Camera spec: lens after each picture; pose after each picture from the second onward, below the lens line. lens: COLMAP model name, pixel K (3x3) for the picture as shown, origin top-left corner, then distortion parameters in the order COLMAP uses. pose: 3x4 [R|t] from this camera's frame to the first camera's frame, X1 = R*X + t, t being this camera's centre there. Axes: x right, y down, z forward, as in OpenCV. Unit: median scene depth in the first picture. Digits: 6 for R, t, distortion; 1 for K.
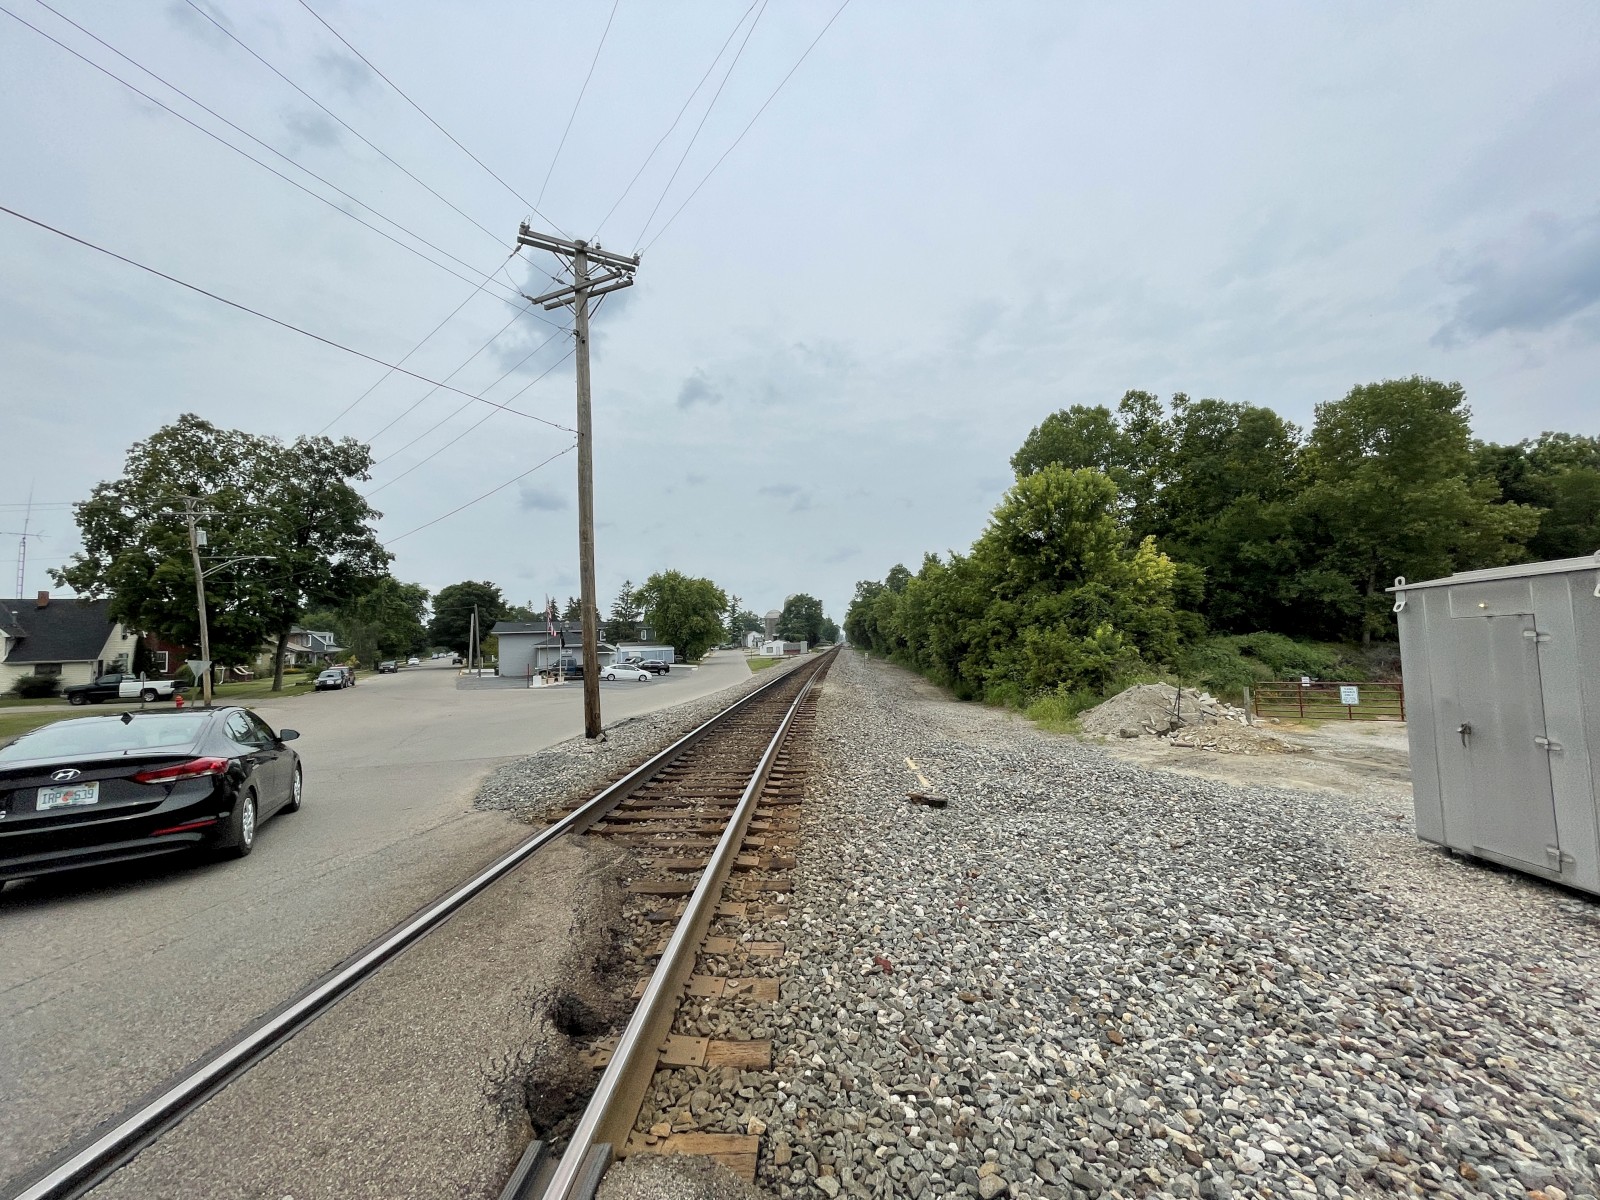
lens RADIAL K [[647.5, 0, 801.2], [0, 647.5, 601.0], [0, 0, 1]] dist [-0.000523, -0.000714]
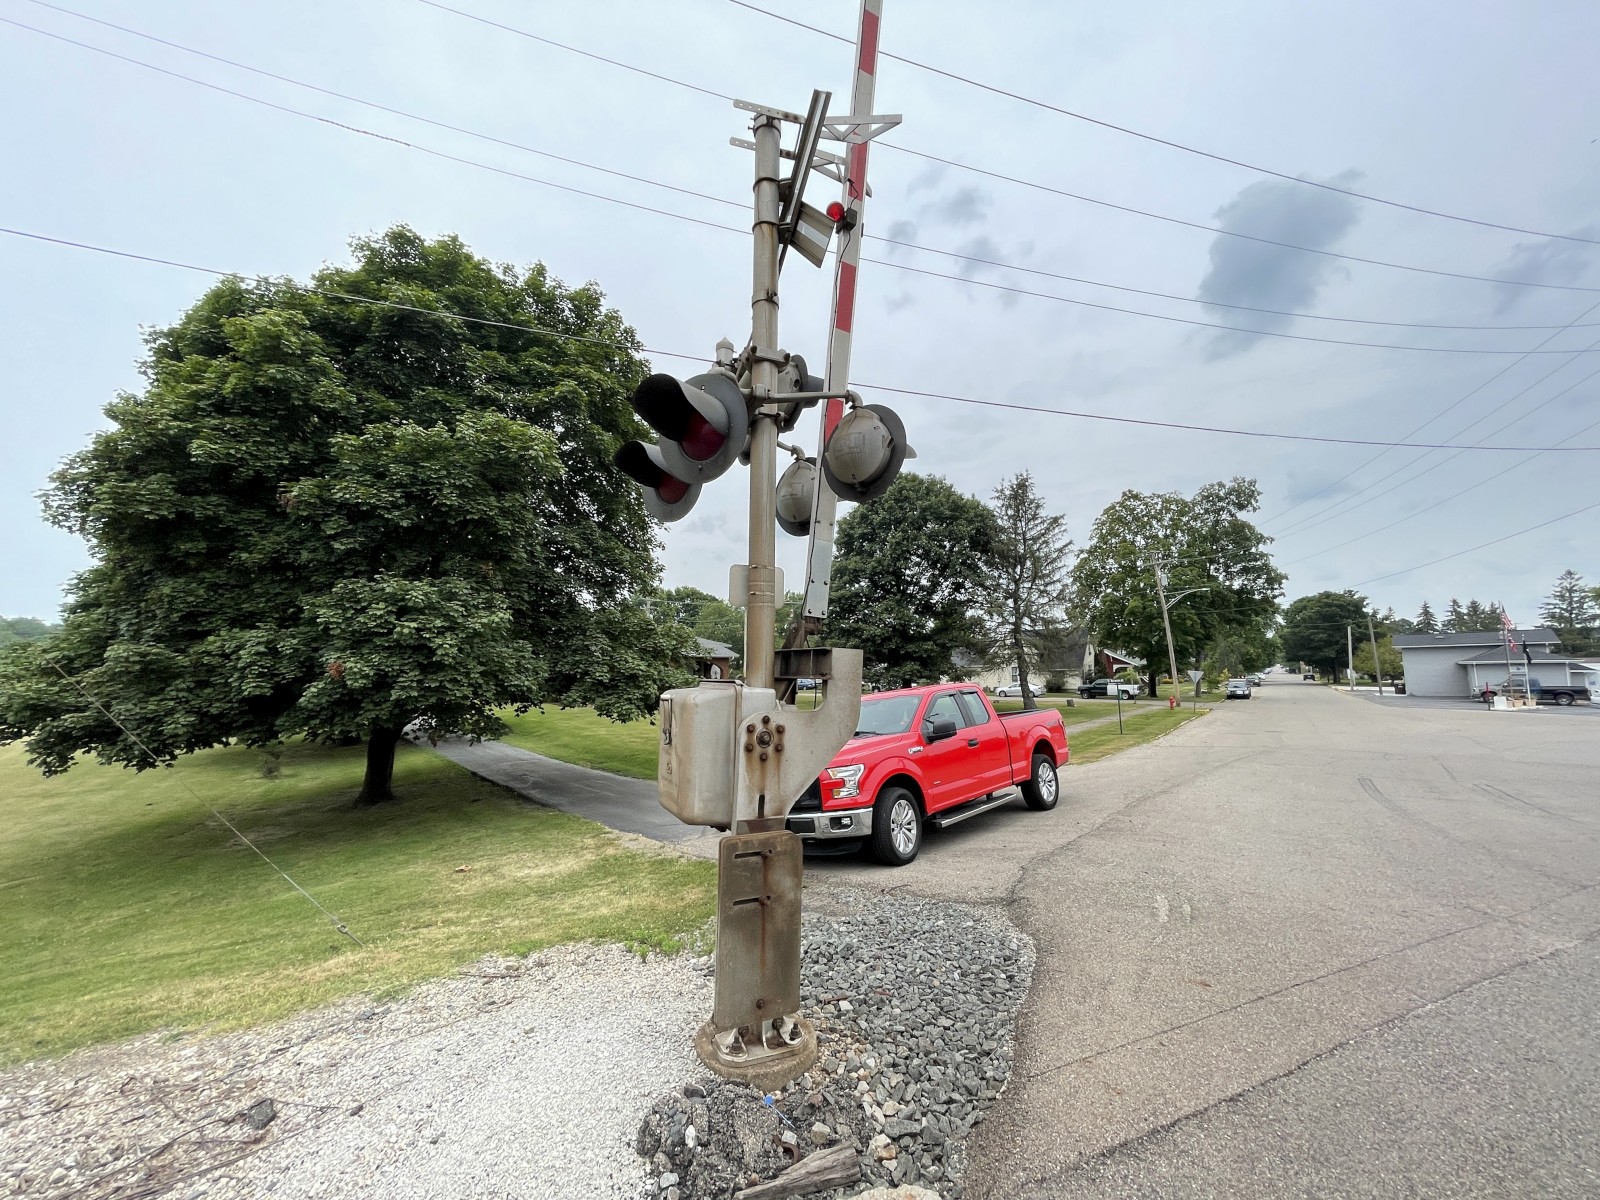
lens RADIAL K [[647.5, 0, 802.9], [0, 647.5, 594.2], [0, 0, 1]] dist [-0.000523, -0.000714]
pose [[0.451237, -0.084476, -0.888397, -0.056633], [0.055929, 0.996230, -0.066322, -0.016776], [0.890650, -0.019761, 0.454260, -0.237249]]
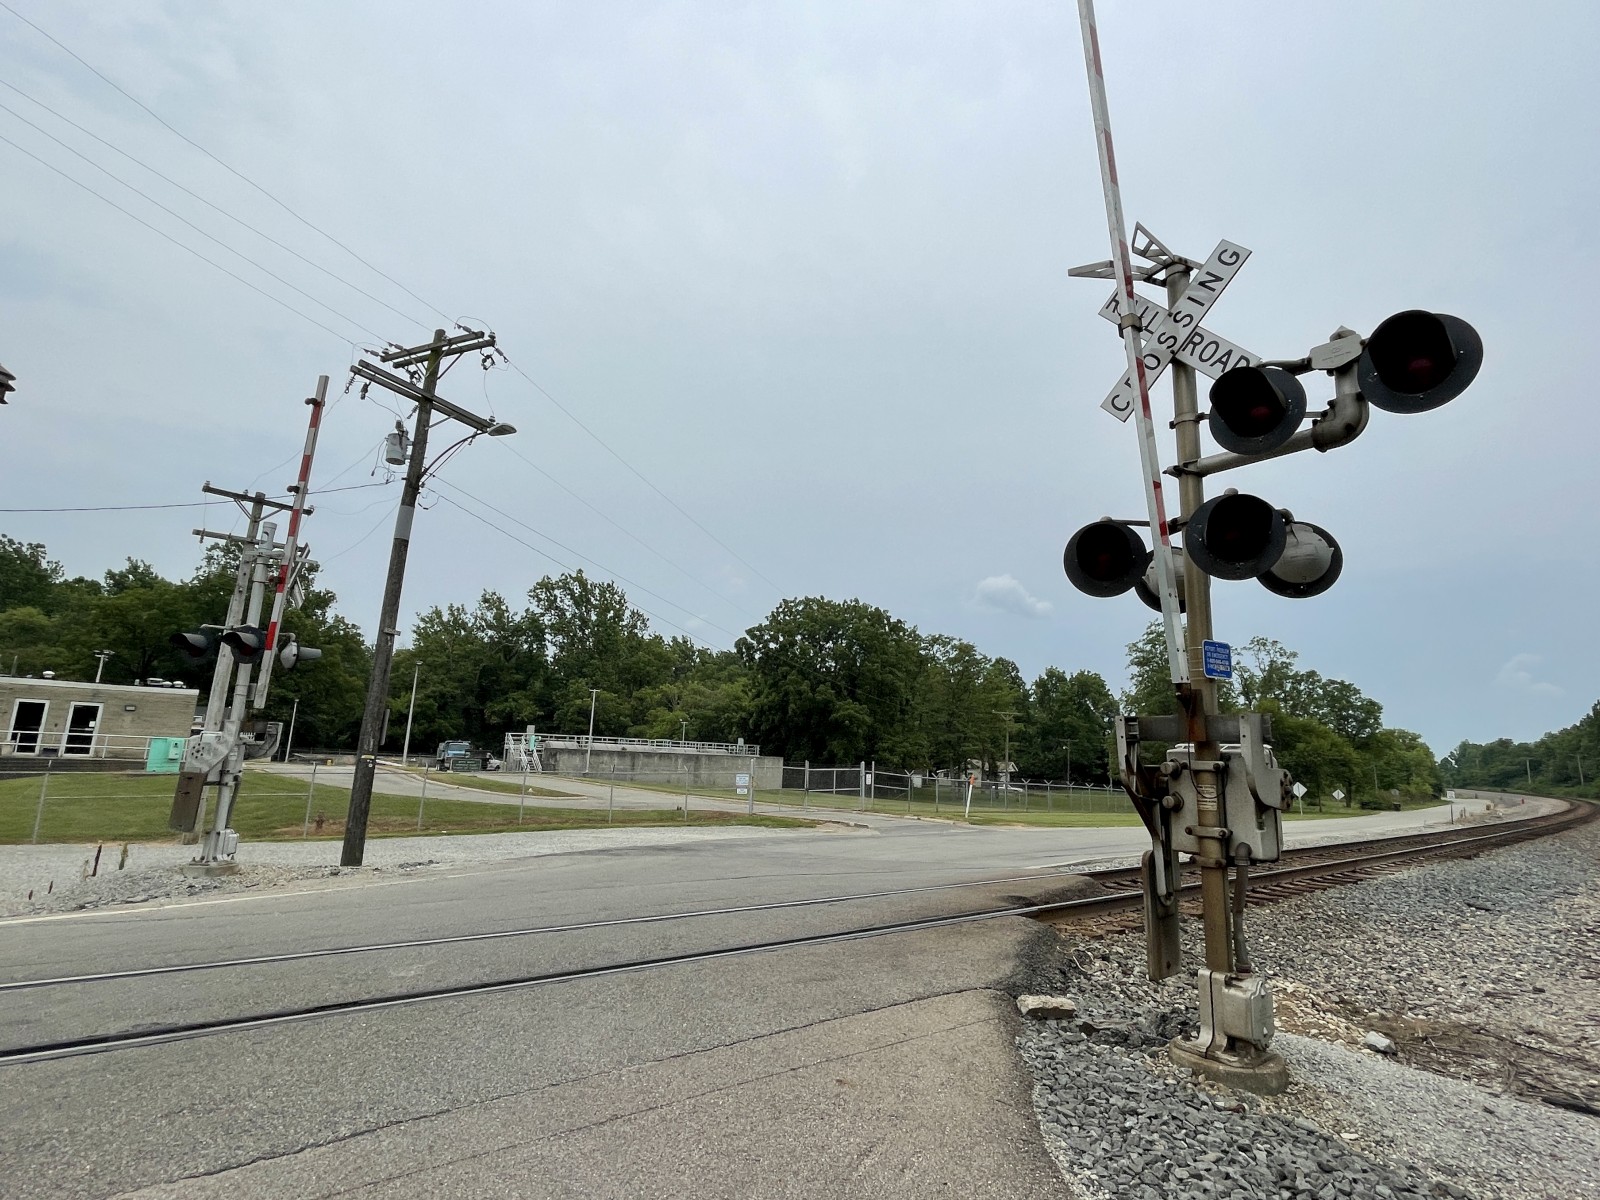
lens RADIAL K [[811.9, 0, 802.5], [0, 811.9, 600.4], [0, 0, 1]] dist [-0.002133, -0.000385]
pose [[-0.669051, 0.143602, 0.729211, -0.177679], [-0.069827, 0.964671, -0.254037, 0.001763], [-0.739929, -0.220882, -0.635387, -0.087304]]
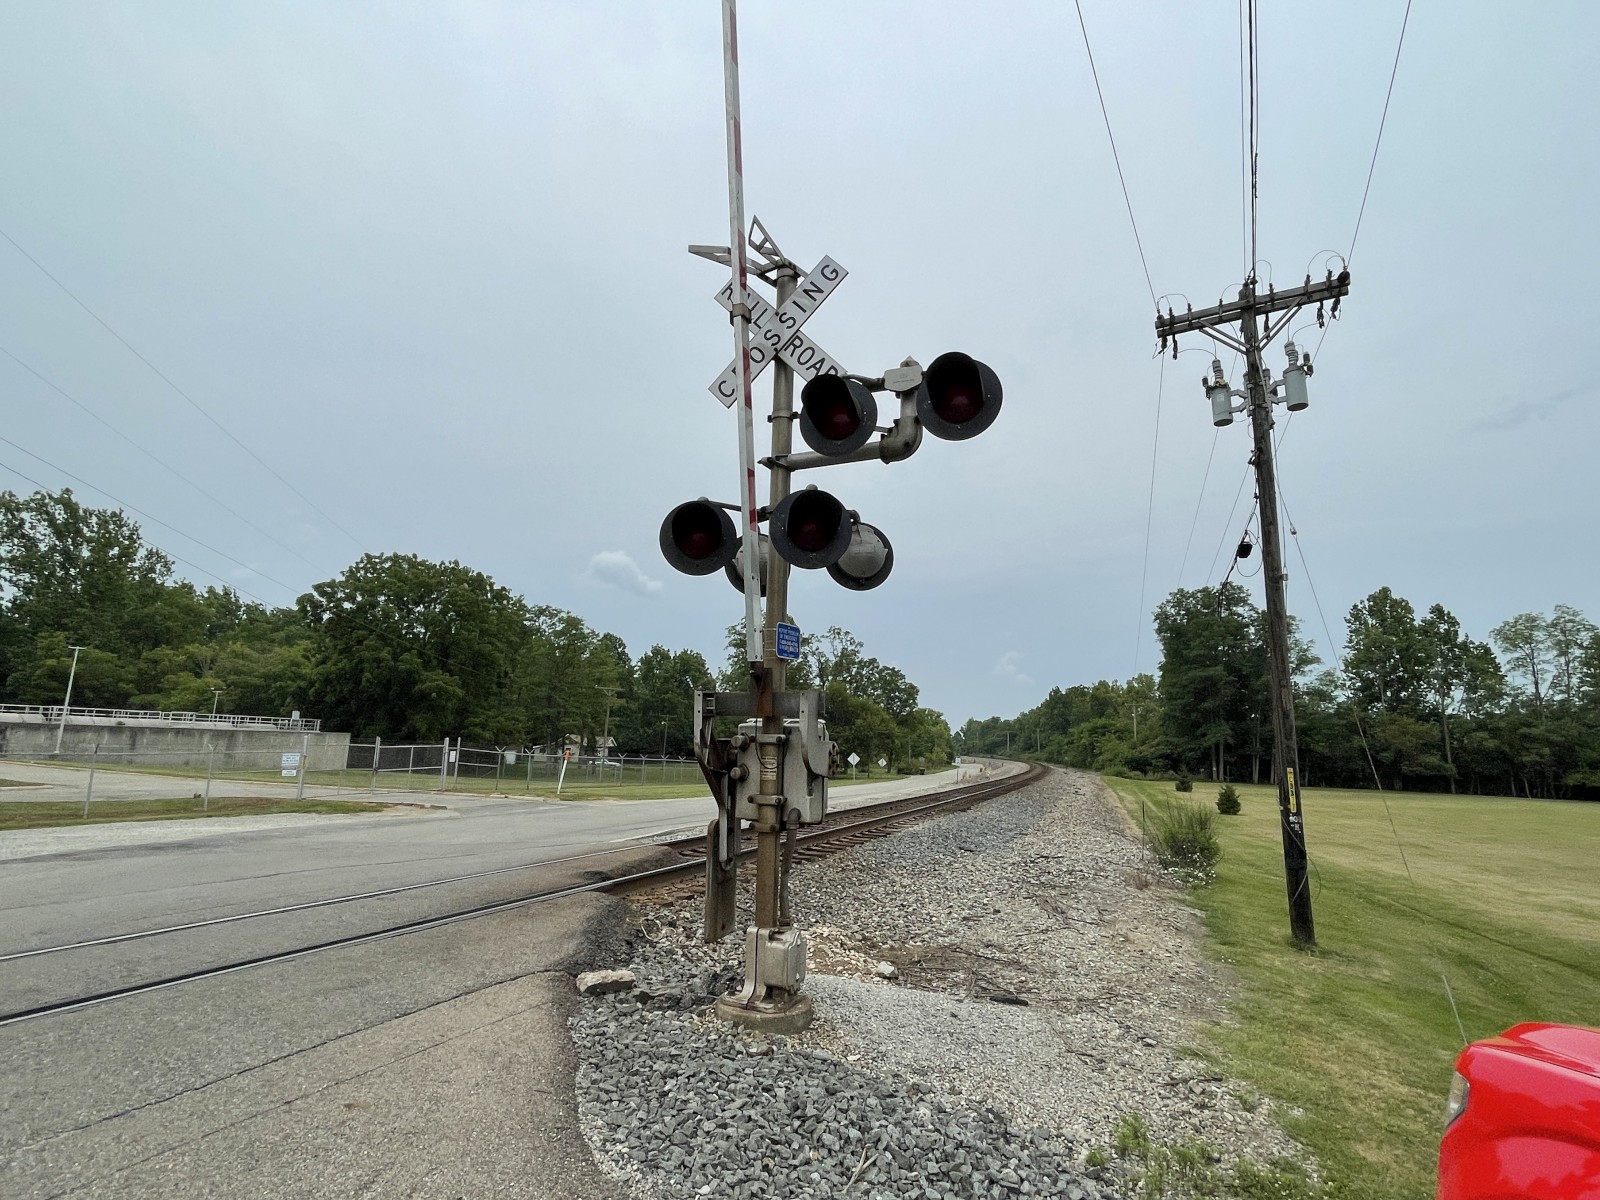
lens RADIAL K [[811.9, 0, 809.1], [0, 811.9, 600.4], [0, 0, 1]] dist [-0.002133, -0.000385]
pose [[-0.937584, 0.061505, 0.342277, -0.177951], [-0.027346, 0.968149, -0.248879, 0.001386], [-0.346683, -0.242704, -0.906038, -0.092431]]
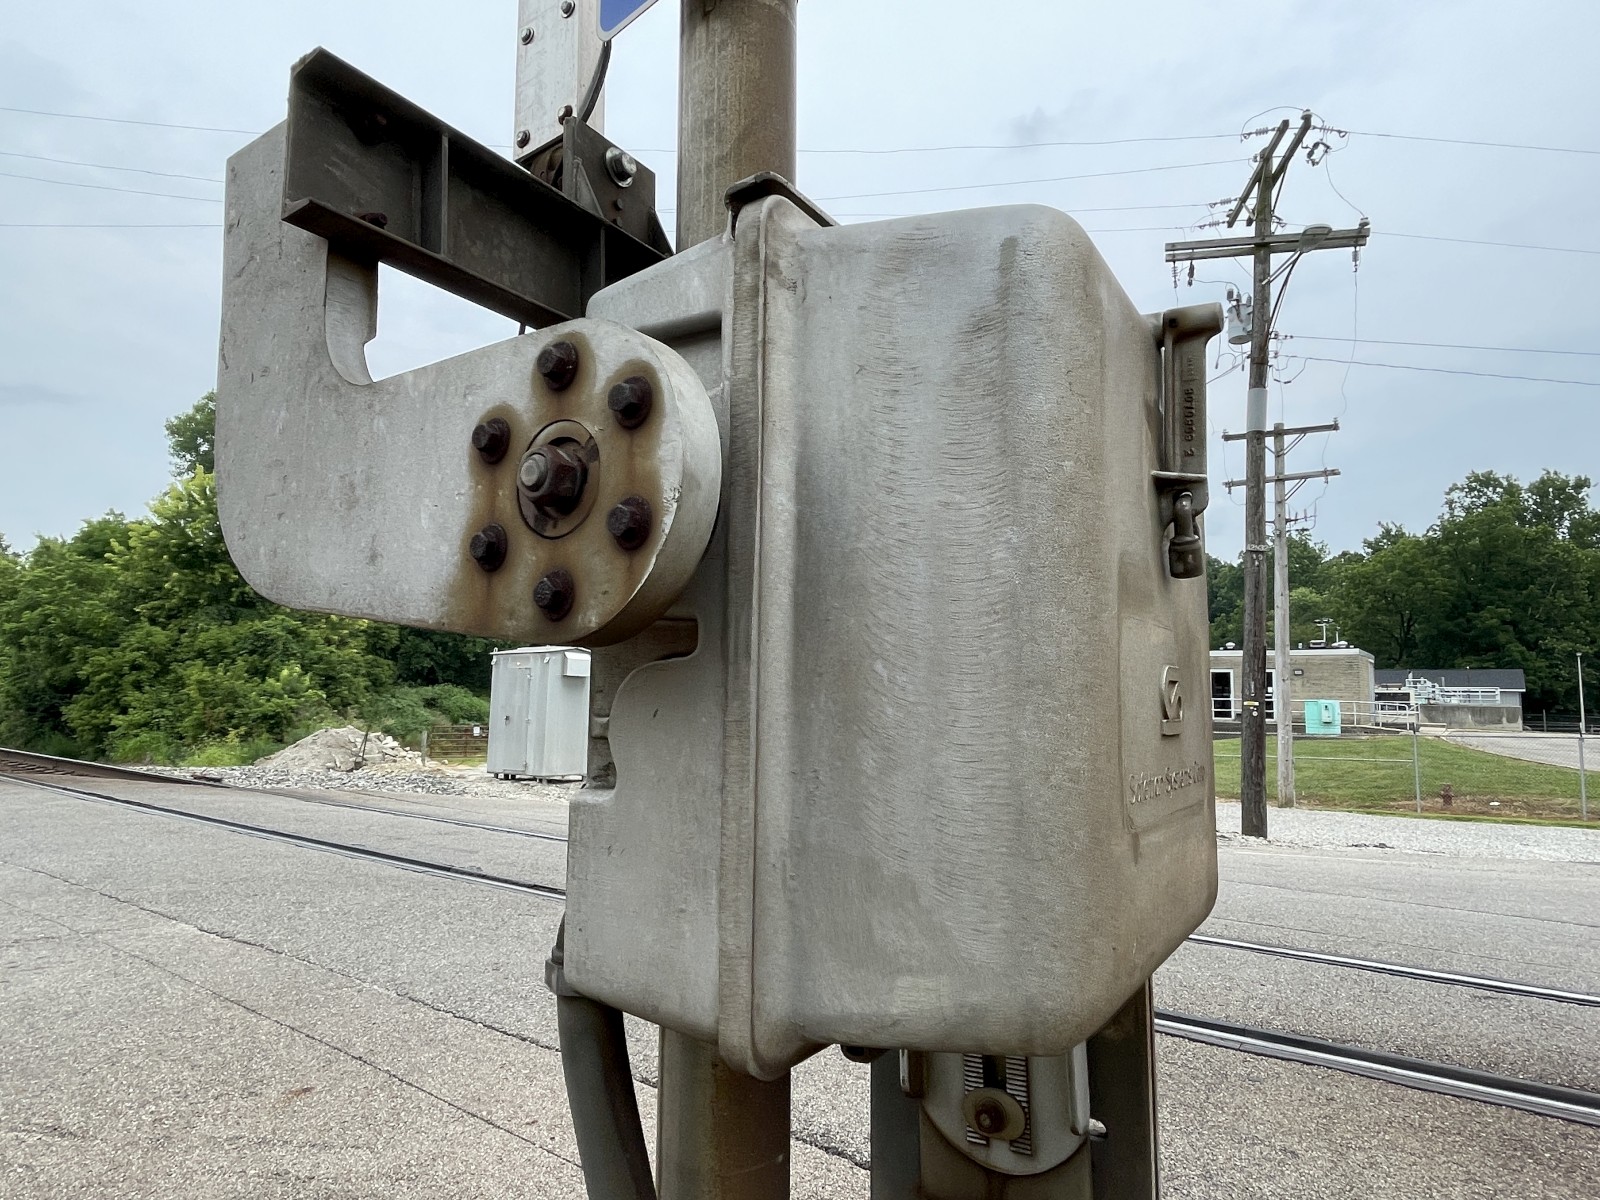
lens RADIAL K [[923.6, 0, 804.5], [0, 923.6, 593.5], [0, 0, 1]] dist [0.002256, -0.001285]
pose [[0.555104, 0.126100, 0.822166, -0.148401], [-0.086911, 0.991824, -0.093442, -0.002891], [-0.827228, -0.019585, 0.561526, -0.222588]]
